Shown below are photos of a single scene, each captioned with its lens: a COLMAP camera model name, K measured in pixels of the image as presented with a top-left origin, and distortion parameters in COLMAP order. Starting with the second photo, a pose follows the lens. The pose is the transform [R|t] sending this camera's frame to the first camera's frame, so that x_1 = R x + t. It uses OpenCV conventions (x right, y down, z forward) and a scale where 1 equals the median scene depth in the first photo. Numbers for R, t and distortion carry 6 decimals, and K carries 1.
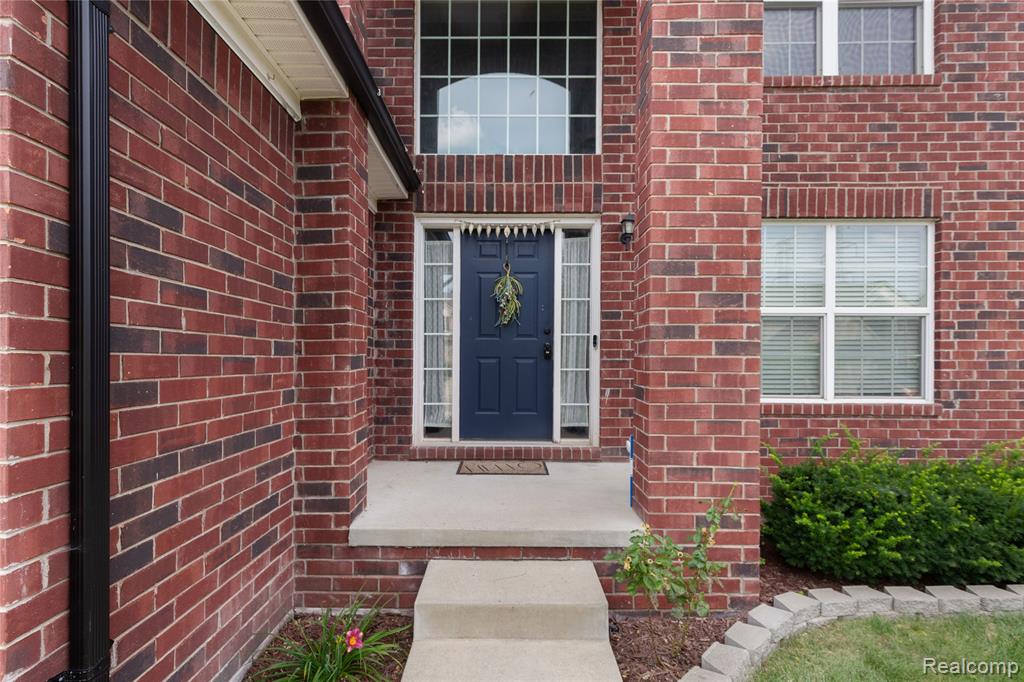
lens RADIAL K [[481.1, 0, 509.2], [0, 481.1, 359.9], [0, 0, 1]] dist [0.002807, 0.000028]
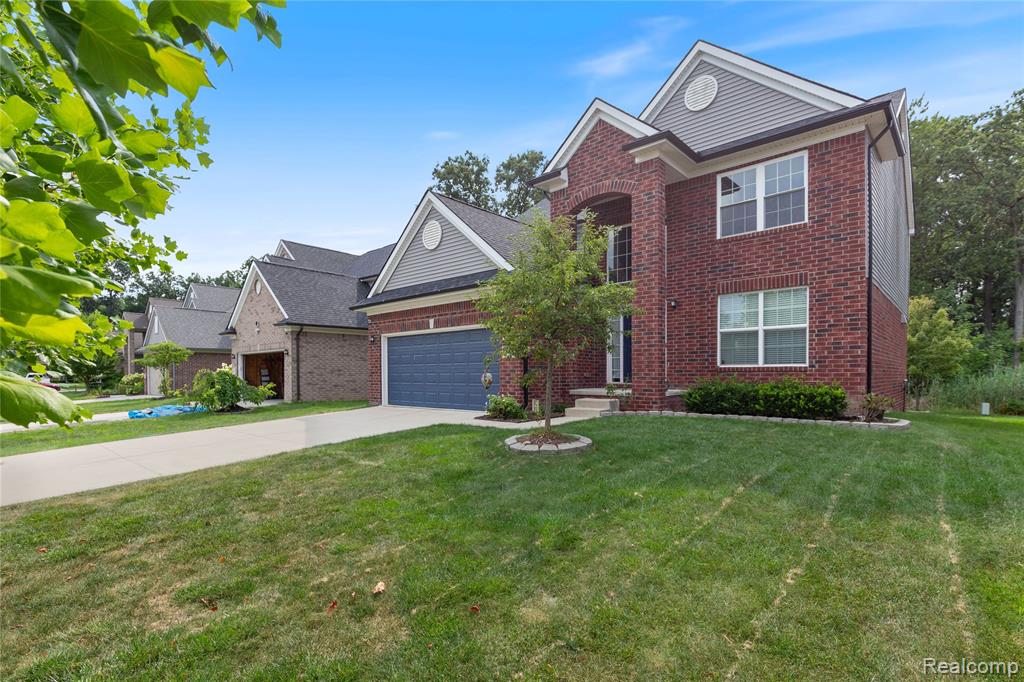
lens RADIAL K [[481.1, 0, 509.2], [0, 481.1, 359.9], [0, 0, 1]] dist [0.002807, 0.000028]
pose [[0.746649, -0.024253, -0.664775, 1.344884], [0.005063, 0.999513, -0.030780, 0.124989], [0.665198, 0.019616, 0.746409, -1.634399]]
